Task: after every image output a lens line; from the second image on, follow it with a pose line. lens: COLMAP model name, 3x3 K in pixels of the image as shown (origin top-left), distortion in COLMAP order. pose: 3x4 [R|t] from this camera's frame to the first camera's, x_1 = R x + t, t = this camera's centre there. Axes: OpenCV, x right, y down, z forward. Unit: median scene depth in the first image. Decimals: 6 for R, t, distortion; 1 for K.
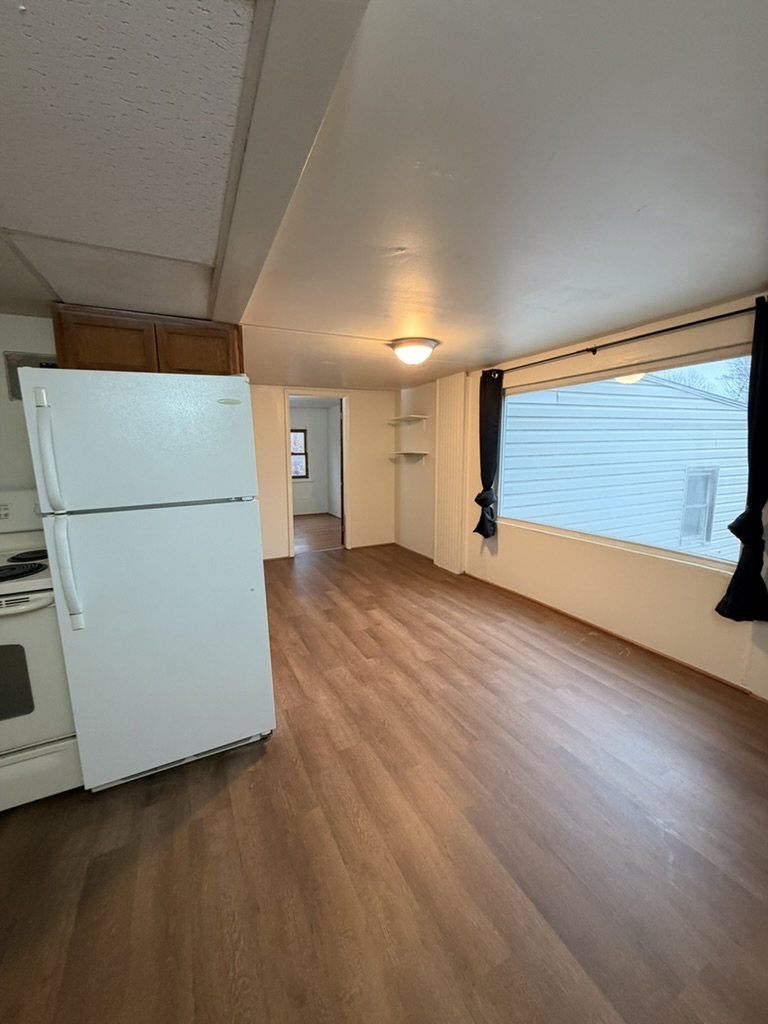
lens RADIAL K [[408.9, 0, 384.0], [0, 408.9, 512.0], [0, 0, 1]] dist [0.002279, 0.000067]
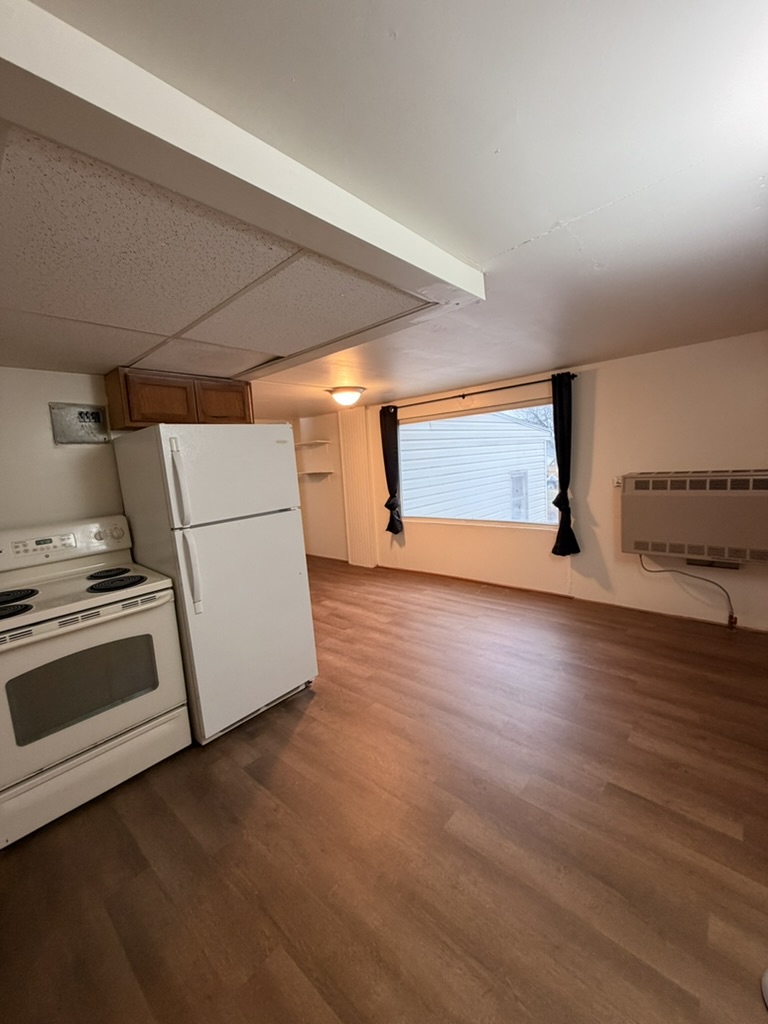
lens RADIAL K [[408.9, 0, 384.0], [0, 408.9, 512.0], [0, 0, 1]] dist [0.002279, 0.000067]
pose [[0.926741, -0.095622, 0.363328, -0.325338], [0.112043, 0.993405, -0.024339, 0.028799], [-0.358605, 0.063264, 0.931343, -0.251250]]
